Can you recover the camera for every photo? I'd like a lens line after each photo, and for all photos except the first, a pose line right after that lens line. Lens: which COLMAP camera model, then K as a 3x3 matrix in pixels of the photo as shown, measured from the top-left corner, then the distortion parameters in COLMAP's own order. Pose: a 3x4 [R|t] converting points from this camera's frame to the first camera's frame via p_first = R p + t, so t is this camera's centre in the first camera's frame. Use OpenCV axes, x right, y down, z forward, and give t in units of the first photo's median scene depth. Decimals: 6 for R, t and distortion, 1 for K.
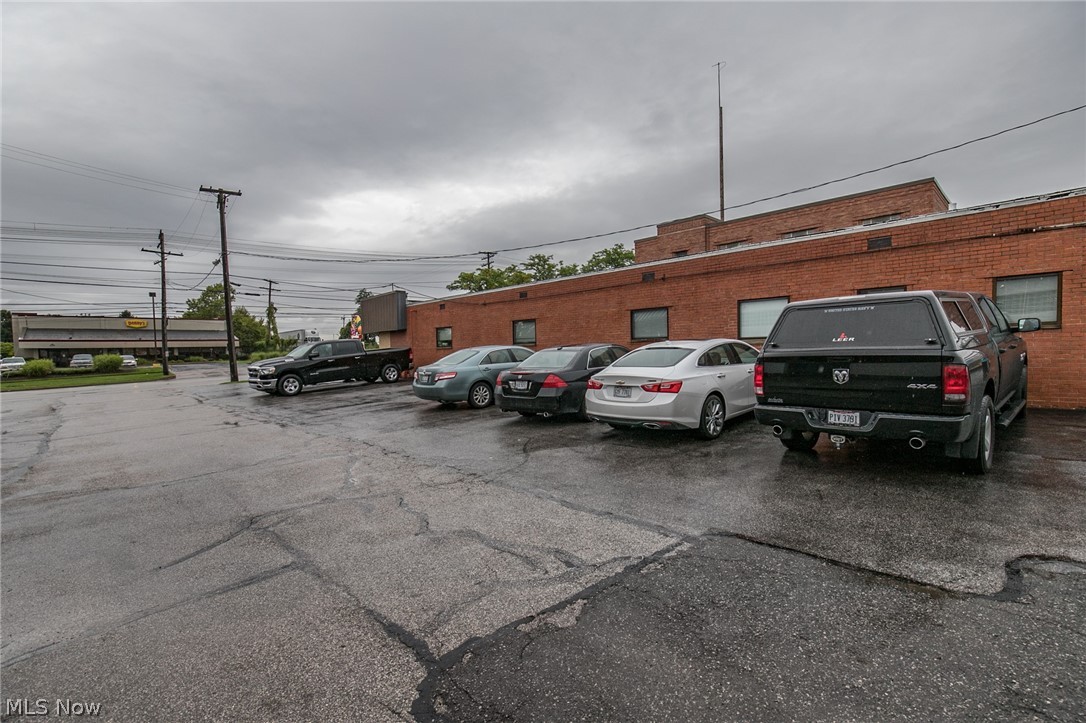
lens RADIAL K [[491.0, 0, 544.0], [0, 491.0, 371.2], [0, 0, 1]] dist [-0.017448, 0.006217]
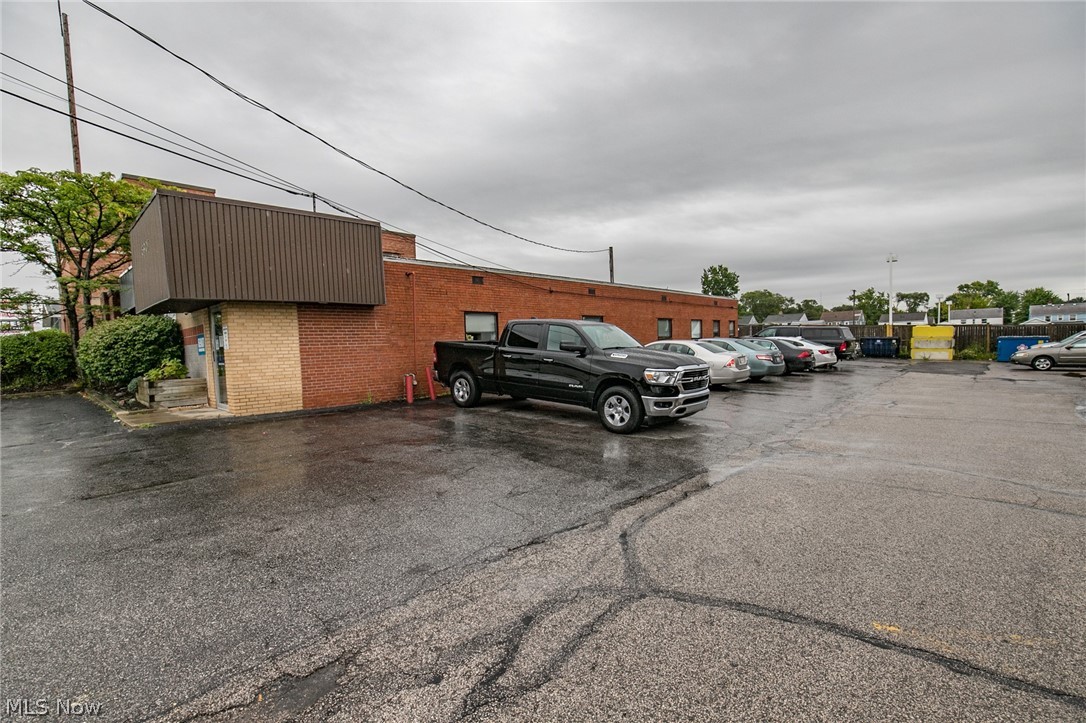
lens RADIAL K [[491.0, 0, 544.0], [0, 491.0, 371.2], [0, 0, 1]] dist [-0.017448, 0.006217]
pose [[-0.059323, -0.027865, 0.997850, -0.975545], [0.077414, 0.996471, 0.032429, -0.029942], [-0.995233, 0.079172, -0.056956, 1.090820]]
